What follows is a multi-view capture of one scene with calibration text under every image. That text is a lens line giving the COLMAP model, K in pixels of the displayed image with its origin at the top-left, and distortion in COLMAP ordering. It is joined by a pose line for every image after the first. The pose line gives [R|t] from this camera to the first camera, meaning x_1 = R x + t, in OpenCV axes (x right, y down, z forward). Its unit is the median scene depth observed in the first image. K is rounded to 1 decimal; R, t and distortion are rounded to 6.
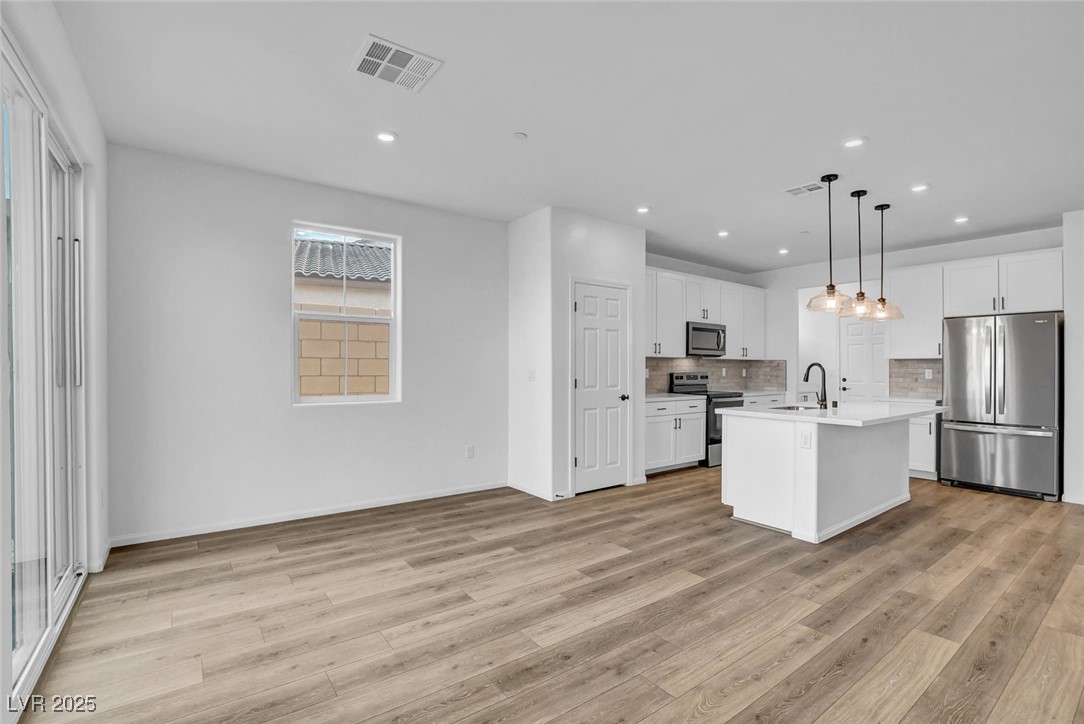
lens RADIAL K [[500.5, 0, 554.6], [0, 500.5, 361.3], [0, 0, 1]] dist [-0.033335, 0.007083]
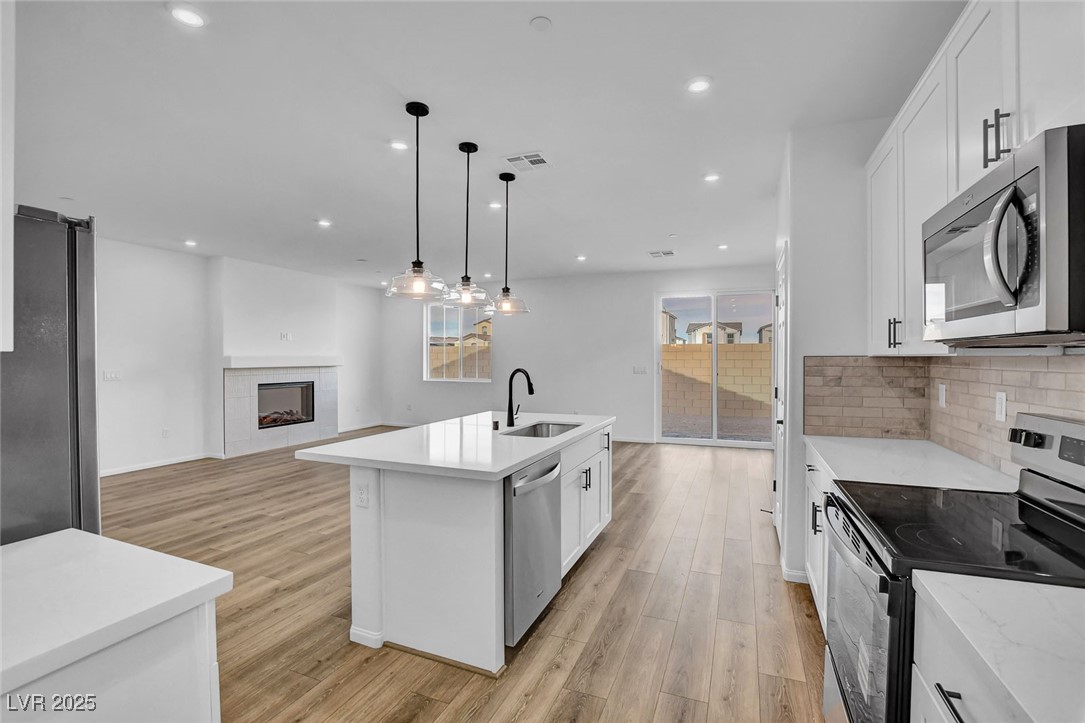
lens RADIAL K [[479.4, 0, 552.1], [0, 479.4, 364.1], [0, 0, 1]] dist [-0.035752, 0.005034]
pose [[-0.858368, -0.000688, -0.513034, 0.621788], [-0.000456, 1.000000, -0.000579, -0.002672], [0.513034, -0.000263, -0.858368, 1.197304]]
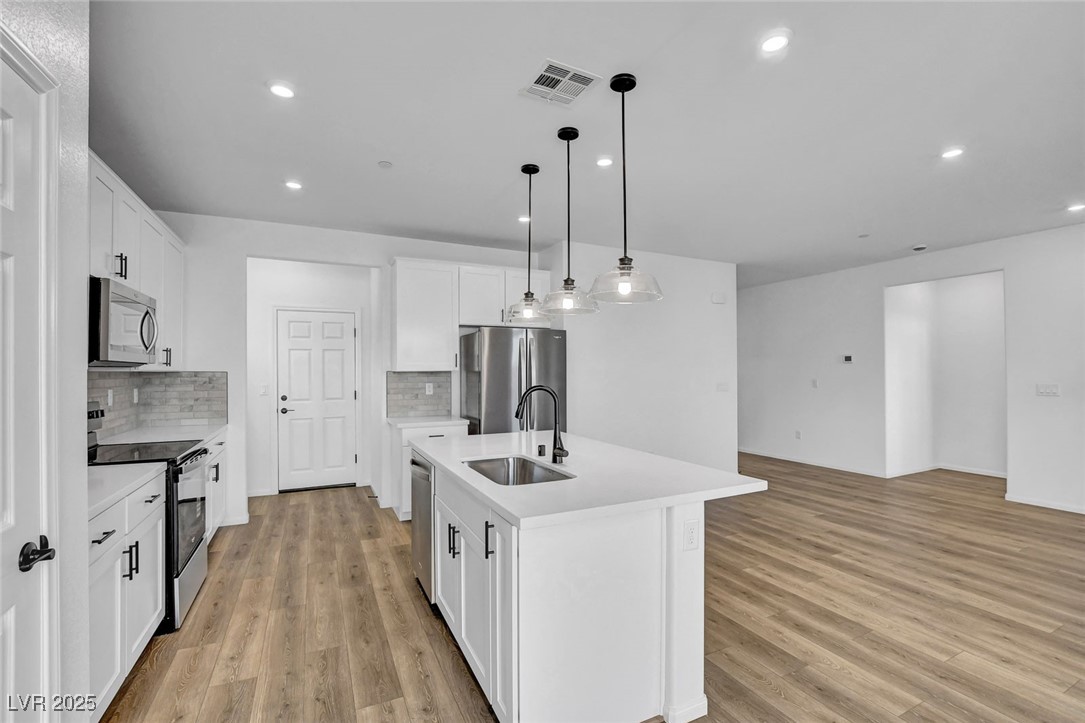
lens RADIAL K [[479.4, 0, 549.8], [0, 479.4, 365.2], [0, 0, 1]] dist [-0.035752, 0.005034]
pose [[0.195086, 0.004836, 0.980774, -0.018245], [-0.006508, 0.999972, -0.003636, -0.013451], [-0.980765, -0.005673, 0.195112, 0.632273]]
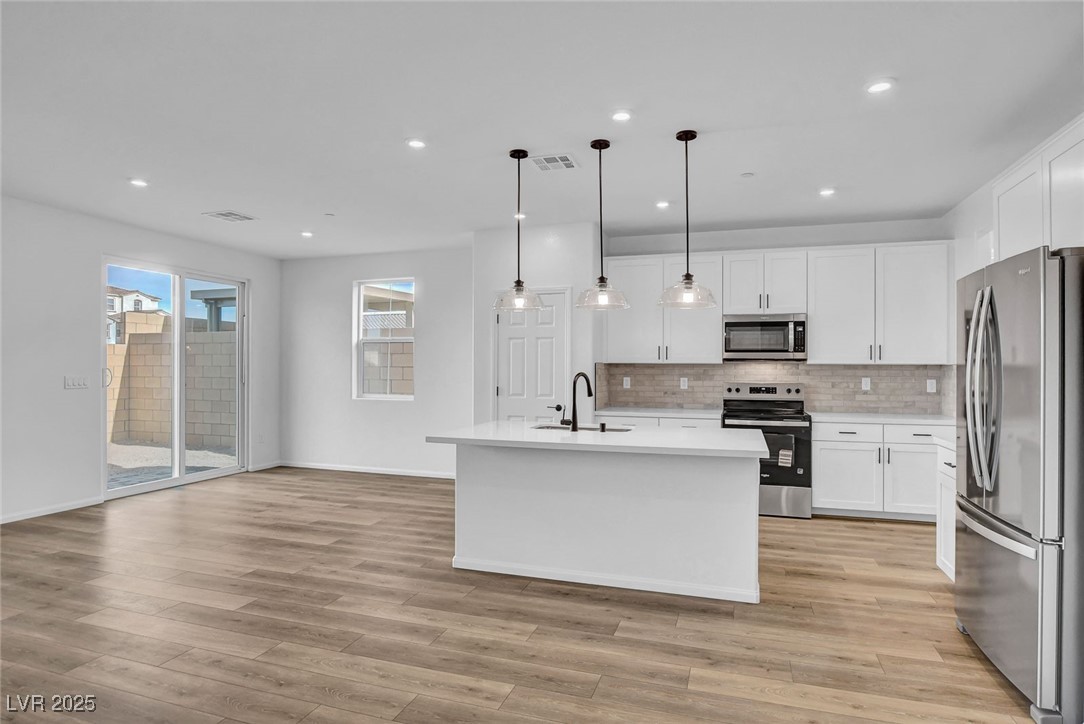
lens RADIAL K [[580.4, 0, 551.9], [0, 580.4, 363.8], [0, 0, 1]] dist [-0.027666, 0.006330]
pose [[0.566428, -0.010160, -0.824049, 0.907102], [0.008774, 0.999942, -0.006298, -0.004036], [0.824065, -0.003663, 0.566484, 0.314936]]
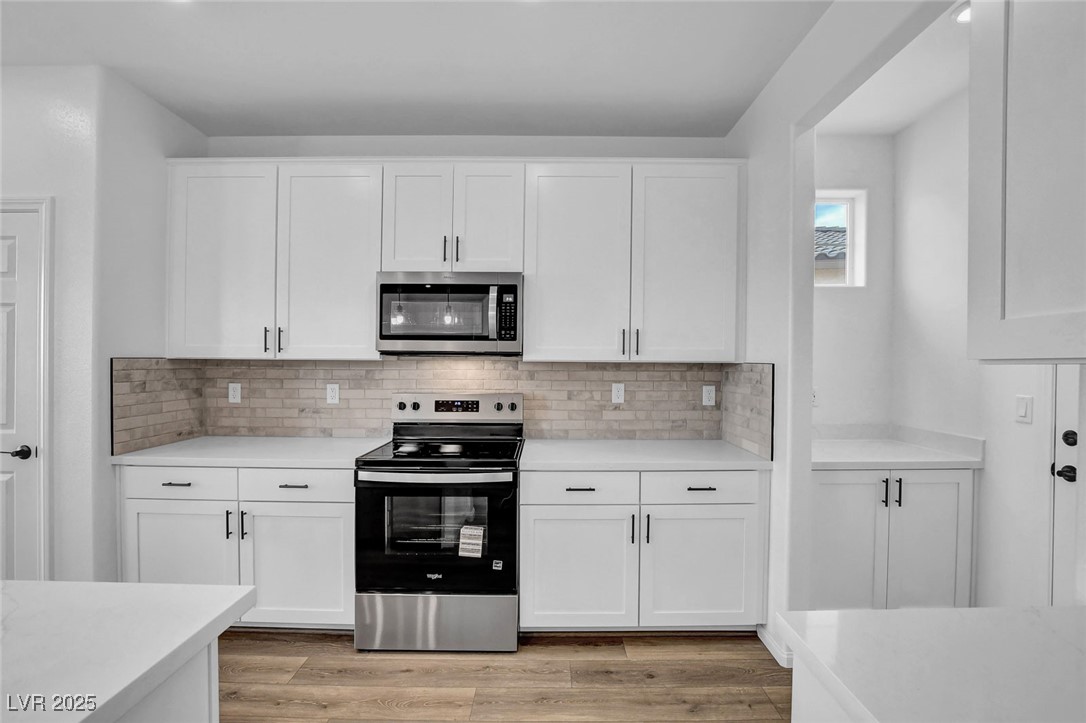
lens RADIAL K [[478.7, 0, 548.9], [0, 478.7, 363.6], [0, 0, 1]] dist [-0.030003, 0.000534]
pose [[0.794470, -0.001136, -0.607302, 0.666968], [0.005999, 0.999964, 0.005978, -0.006403], [0.607273, -0.008393, 0.794449, 0.832249]]
